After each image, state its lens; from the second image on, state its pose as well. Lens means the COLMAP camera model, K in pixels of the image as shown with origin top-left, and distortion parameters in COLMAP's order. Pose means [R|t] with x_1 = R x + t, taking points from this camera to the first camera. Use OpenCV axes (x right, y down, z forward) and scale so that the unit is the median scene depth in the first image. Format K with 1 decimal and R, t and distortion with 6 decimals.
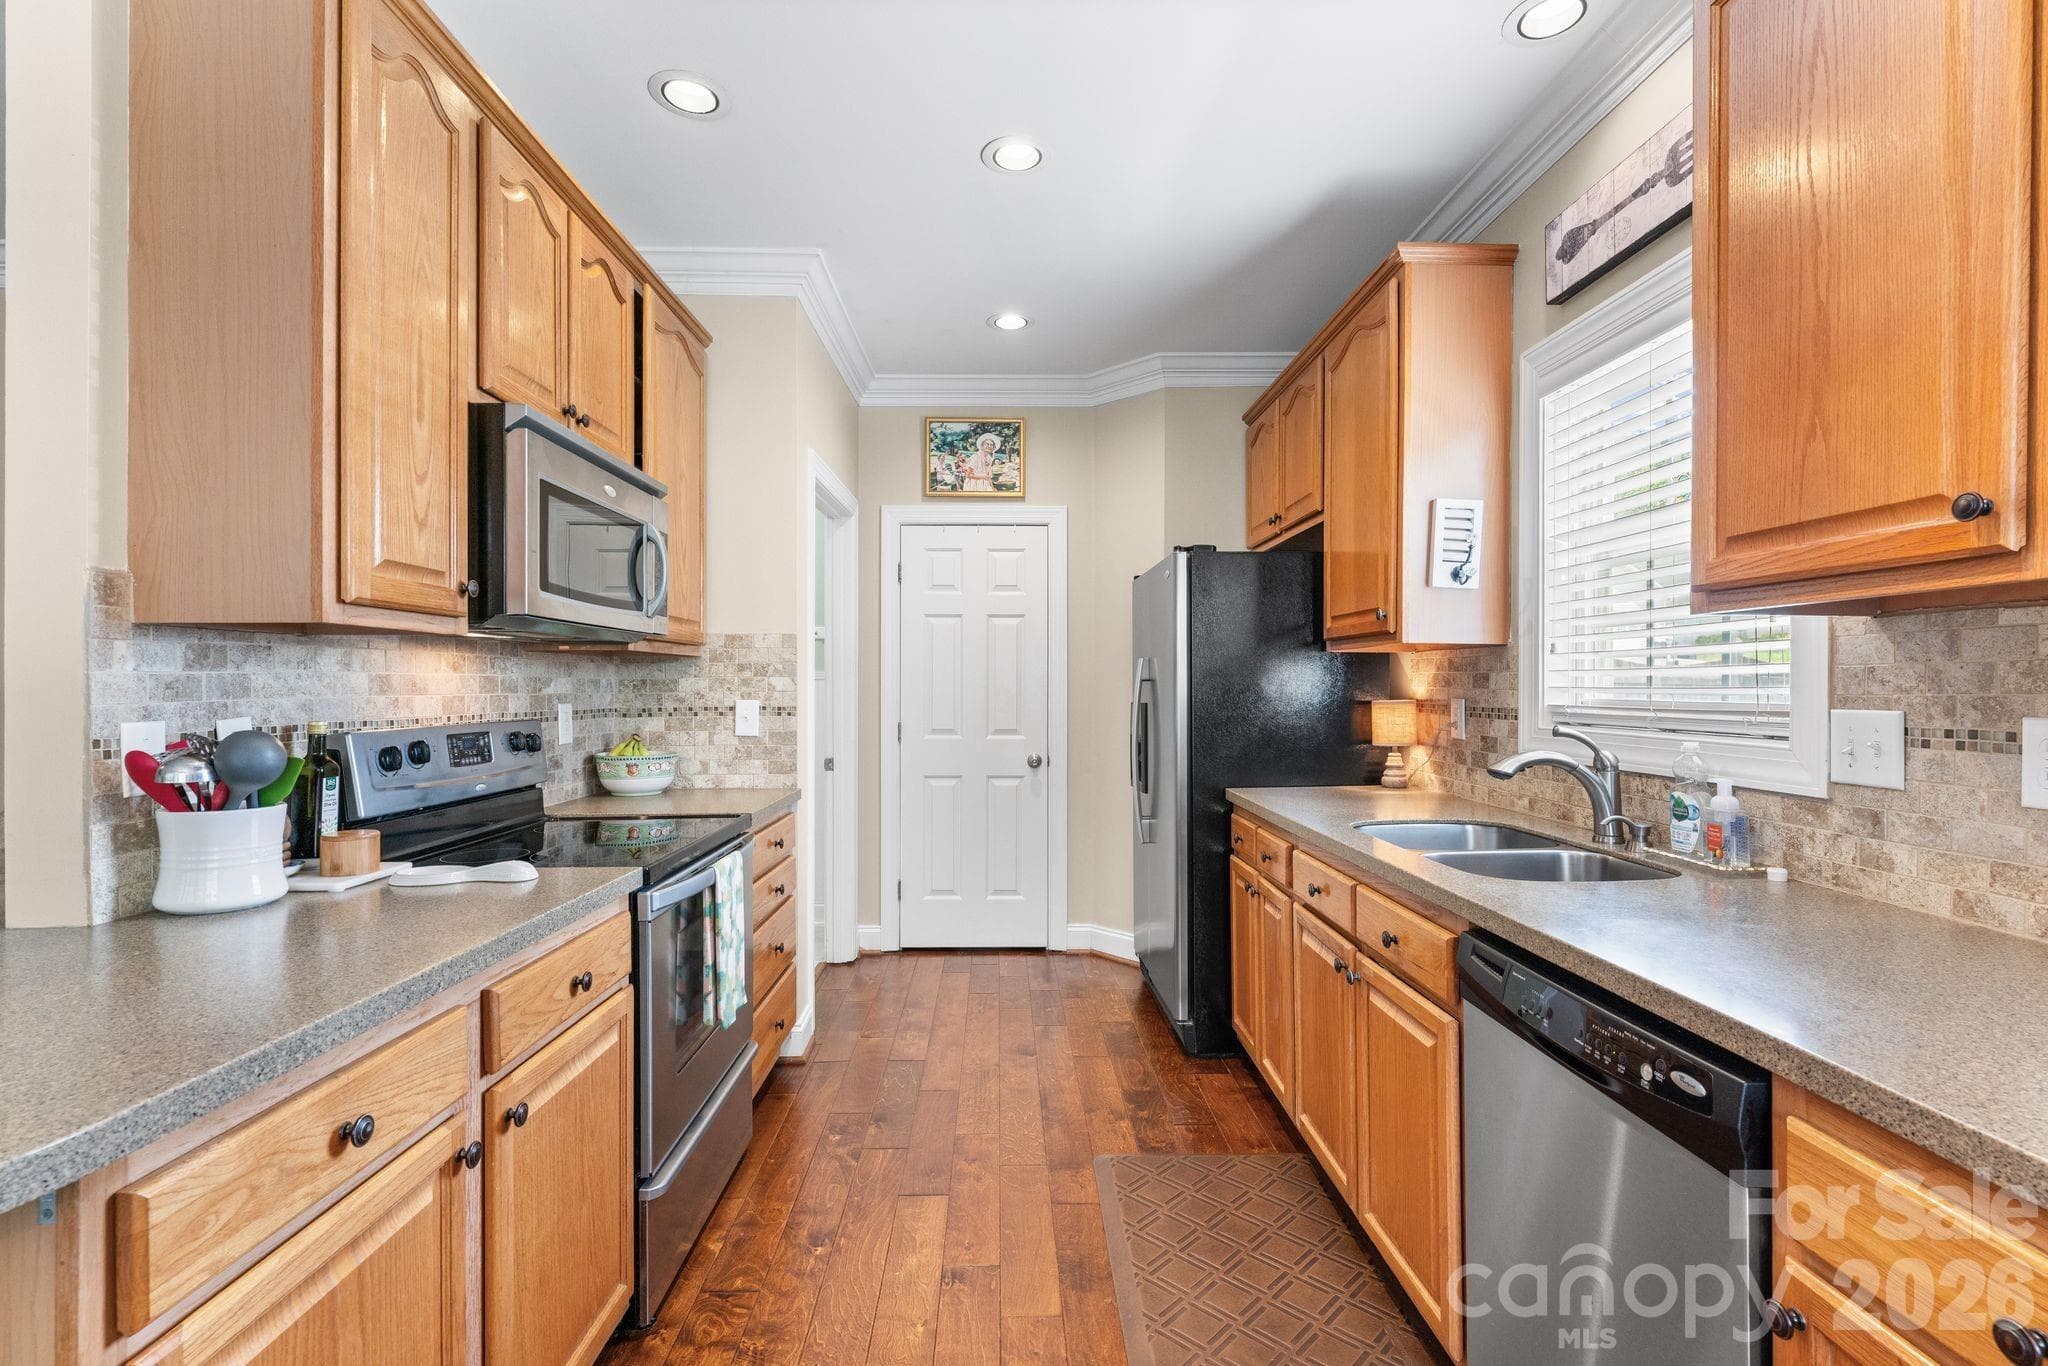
lens RADIAL K [[942.6, 0, 1024.0], [0, 942.6, 683.0], [0, 0, 1]] dist [-0.001220, 0.000182]
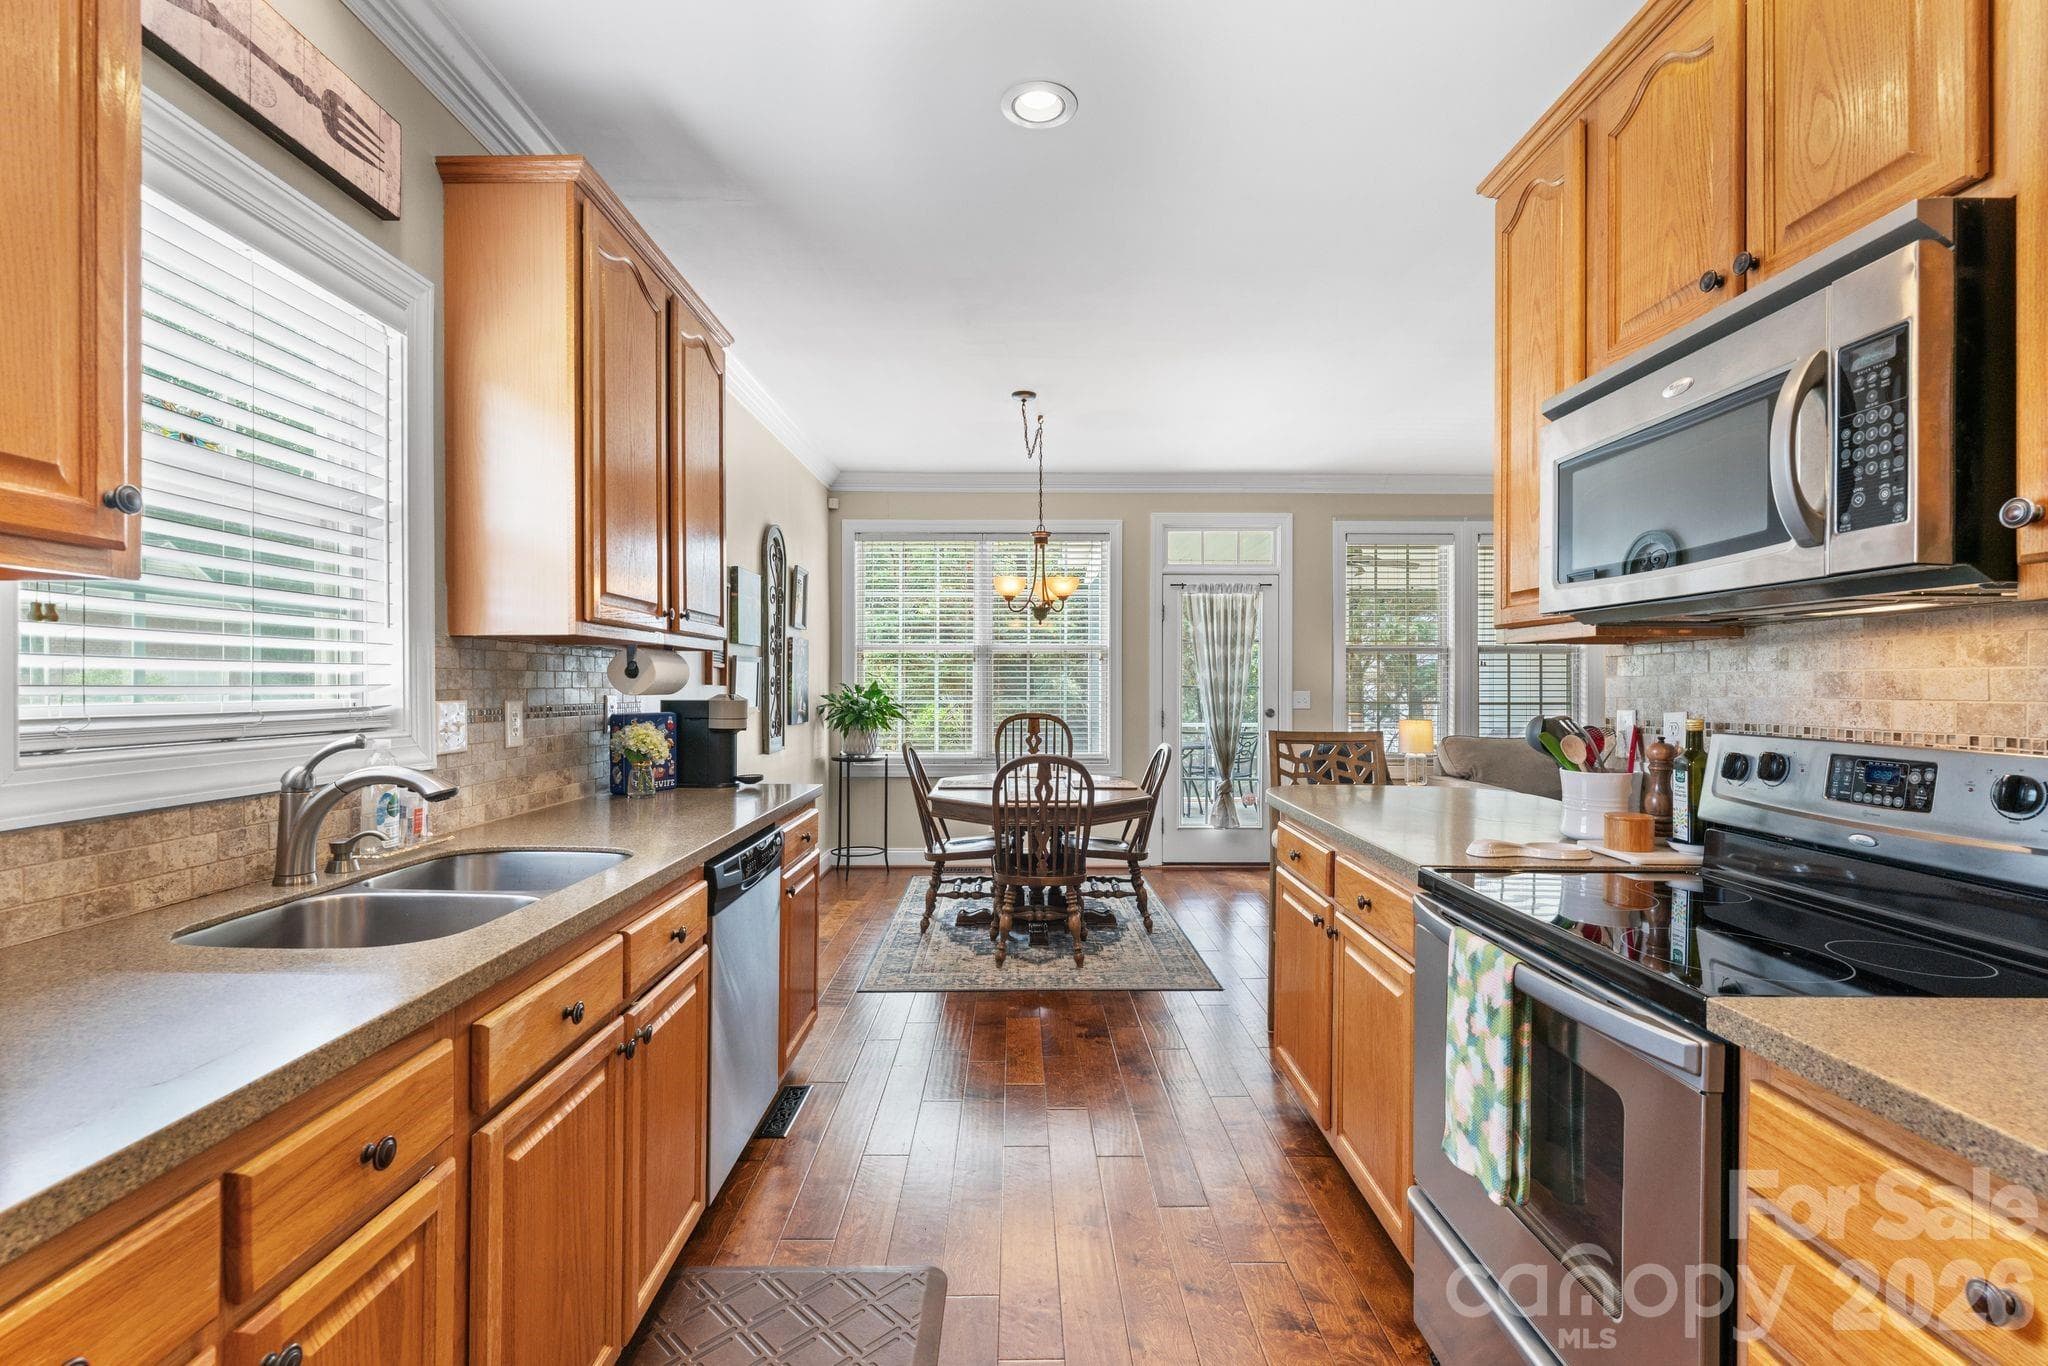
lens RADIAL K [[895.8, 0, 1021.9], [0, 895.8, 676.6], [0, 0, 1]] dist [-0.001413, -0.000419]
pose [[-0.999862, -0.001833, 0.016518, 0.004035], [-0.002003, 0.999945, -0.010296, 0.002910], [-0.016499, -0.010327, -0.999811, 1.416332]]
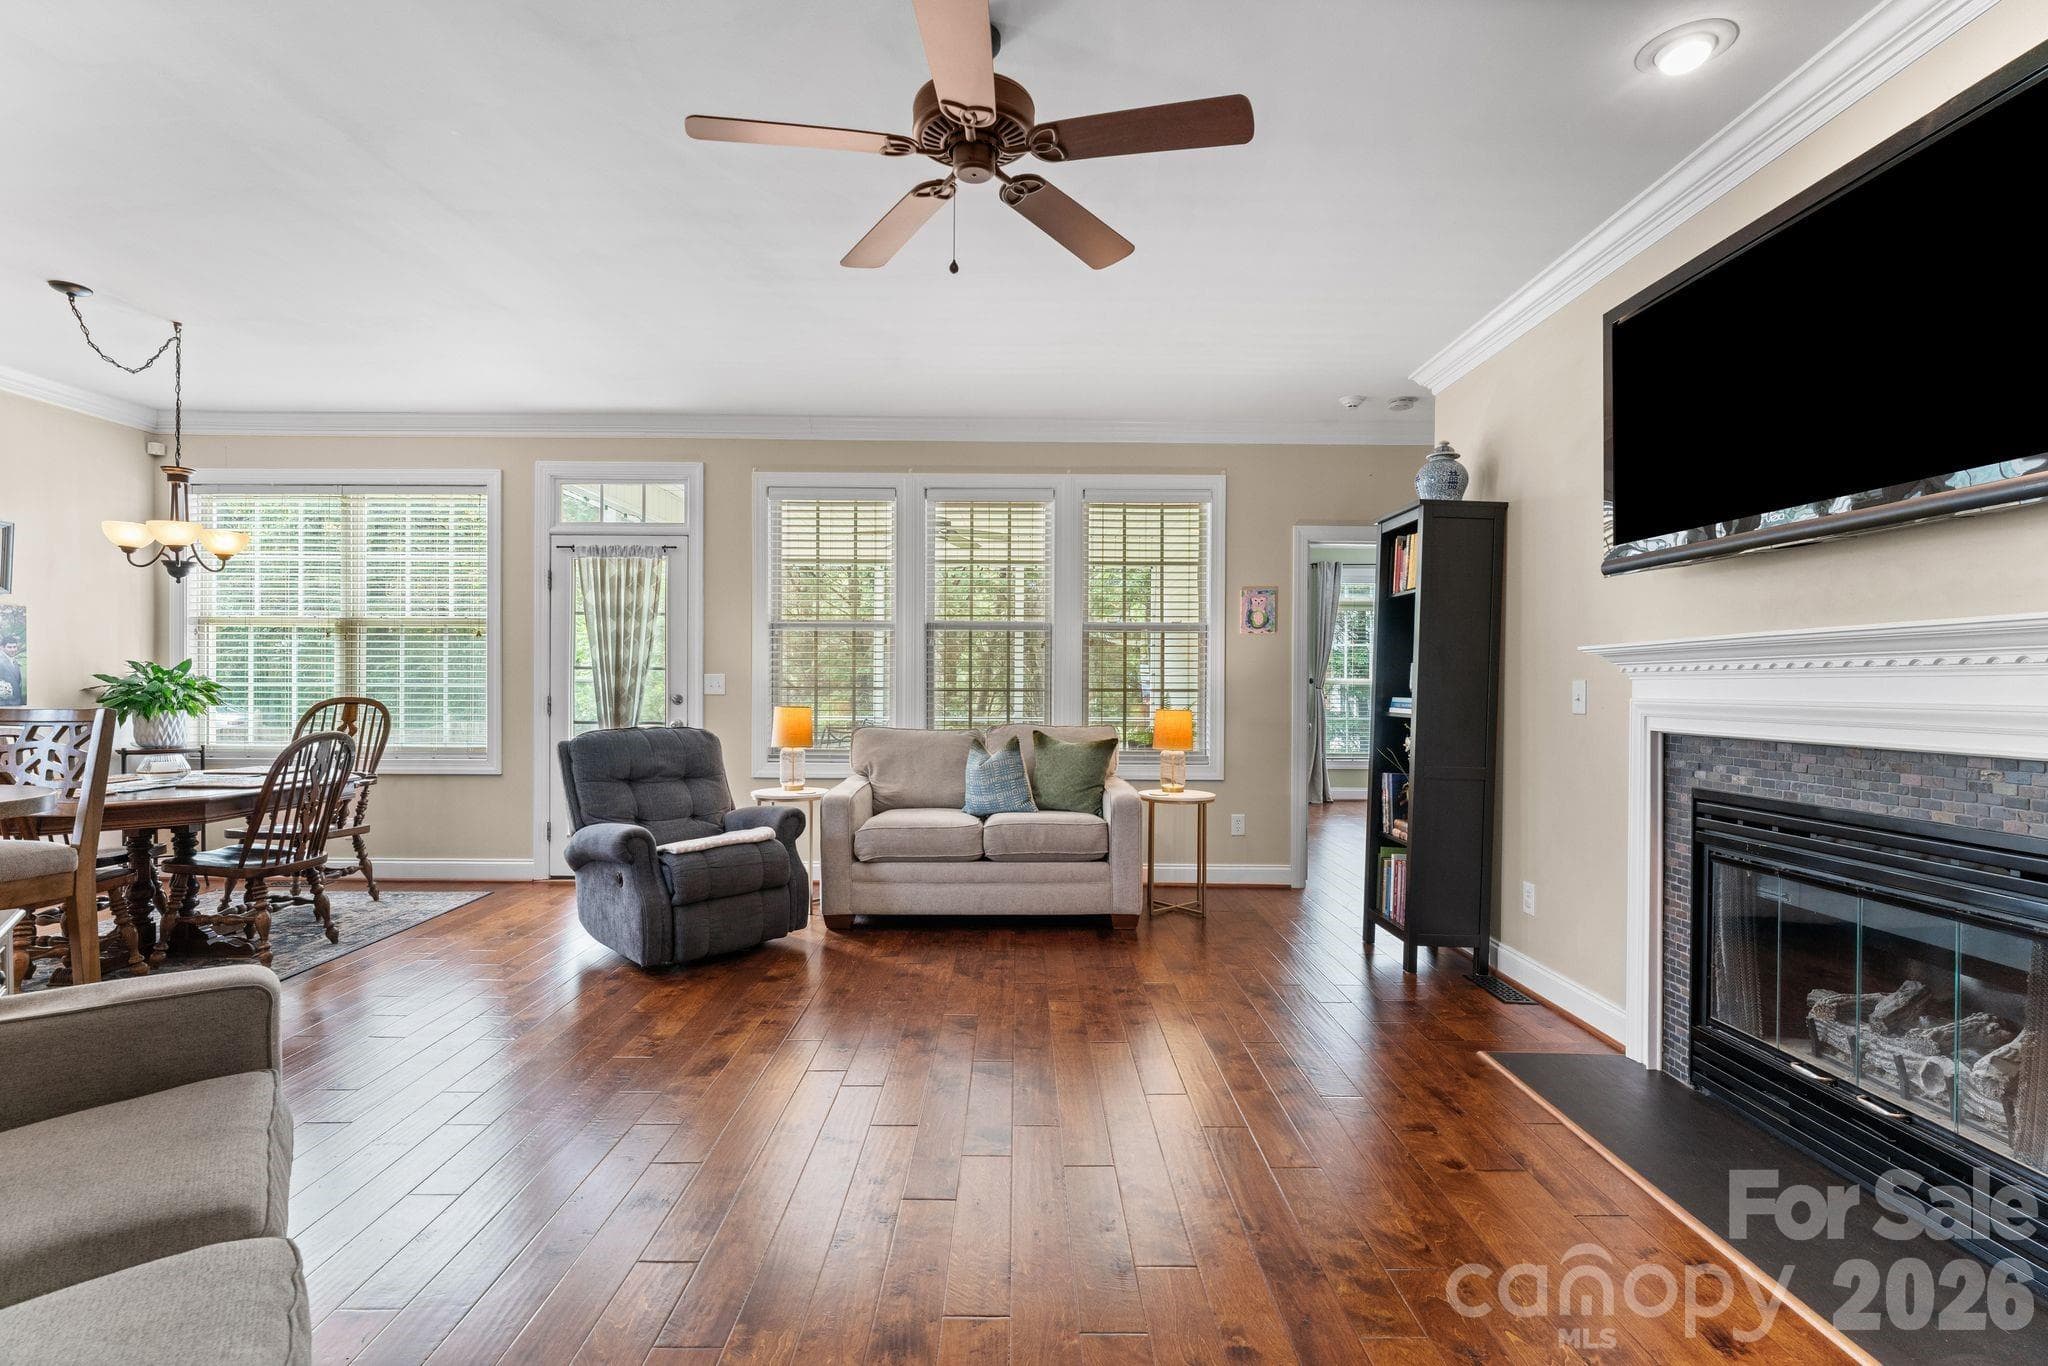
lens RADIAL K [[915.1, 0, 1024.0], [0, 915.1, 683.0], [0, 0, 1]] dist [-0.000404, -0.000125]
pose [[-0.999979, -0.005107, 0.003966, -1.562016], [-0.005104, 0.999987, 0.000724, 0.034927], [-0.003969, 0.000704, -0.999992, 1.038714]]
